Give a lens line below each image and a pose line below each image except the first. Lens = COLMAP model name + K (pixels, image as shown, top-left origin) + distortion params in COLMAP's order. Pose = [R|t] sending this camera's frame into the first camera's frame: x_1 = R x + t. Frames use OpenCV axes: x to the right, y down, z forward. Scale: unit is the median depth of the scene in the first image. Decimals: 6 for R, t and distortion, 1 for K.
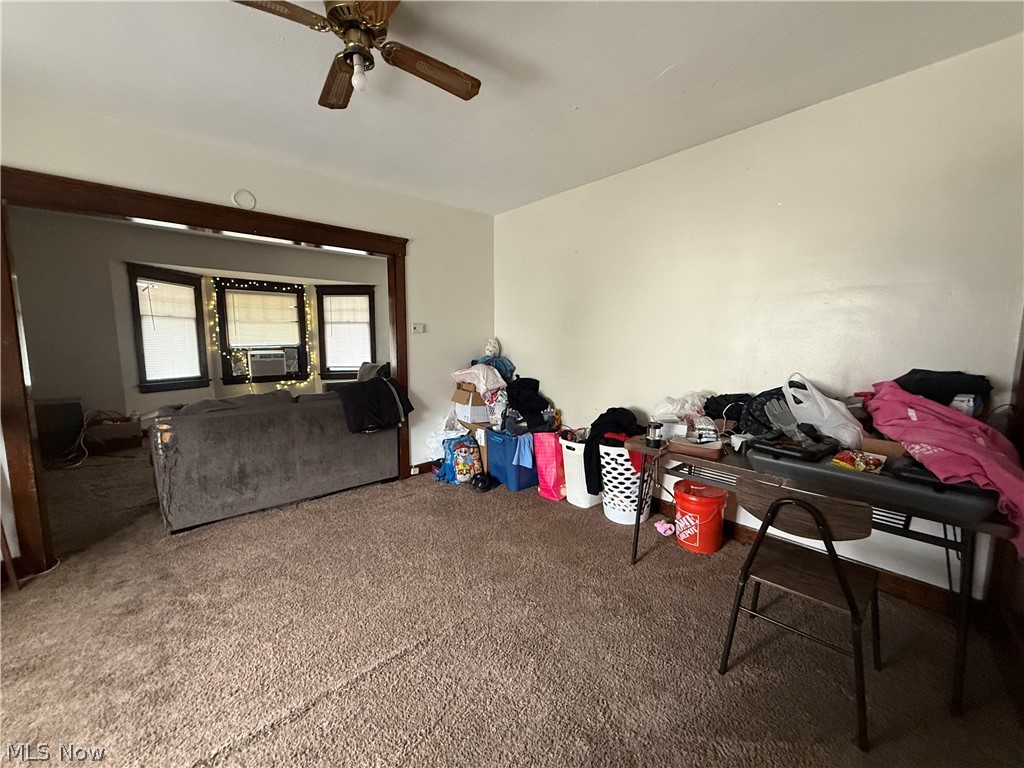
lens RADIAL K [[411.8, 0, 513.5], [0, 411.8, 383.2], [0, 0, 1]] dist [0.001426, -0.000247]
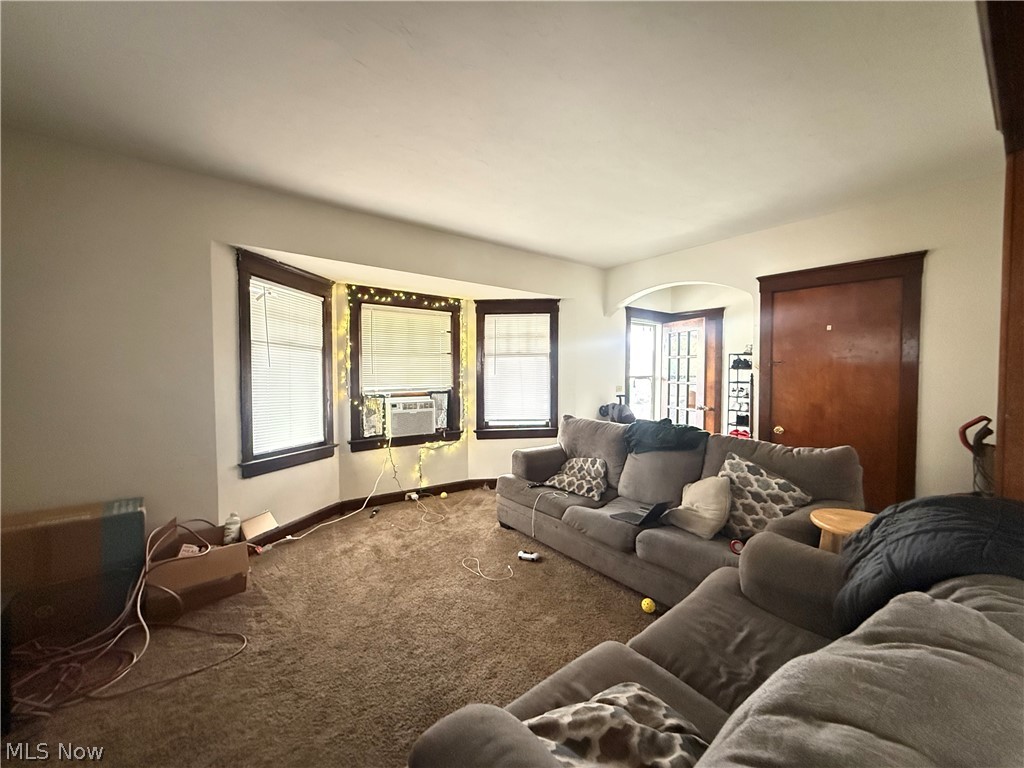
lens RADIAL K [[411.8, 0, 510.7], [0, 411.8, 385.1], [0, 0, 1]] dist [0.001426, -0.000247]
pose [[0.996119, -0.001919, -0.087999, -0.393612], [-0.005404, 0.996542, -0.082909, -0.046073], [0.087854, 0.083063, 0.992664, 0.372648]]
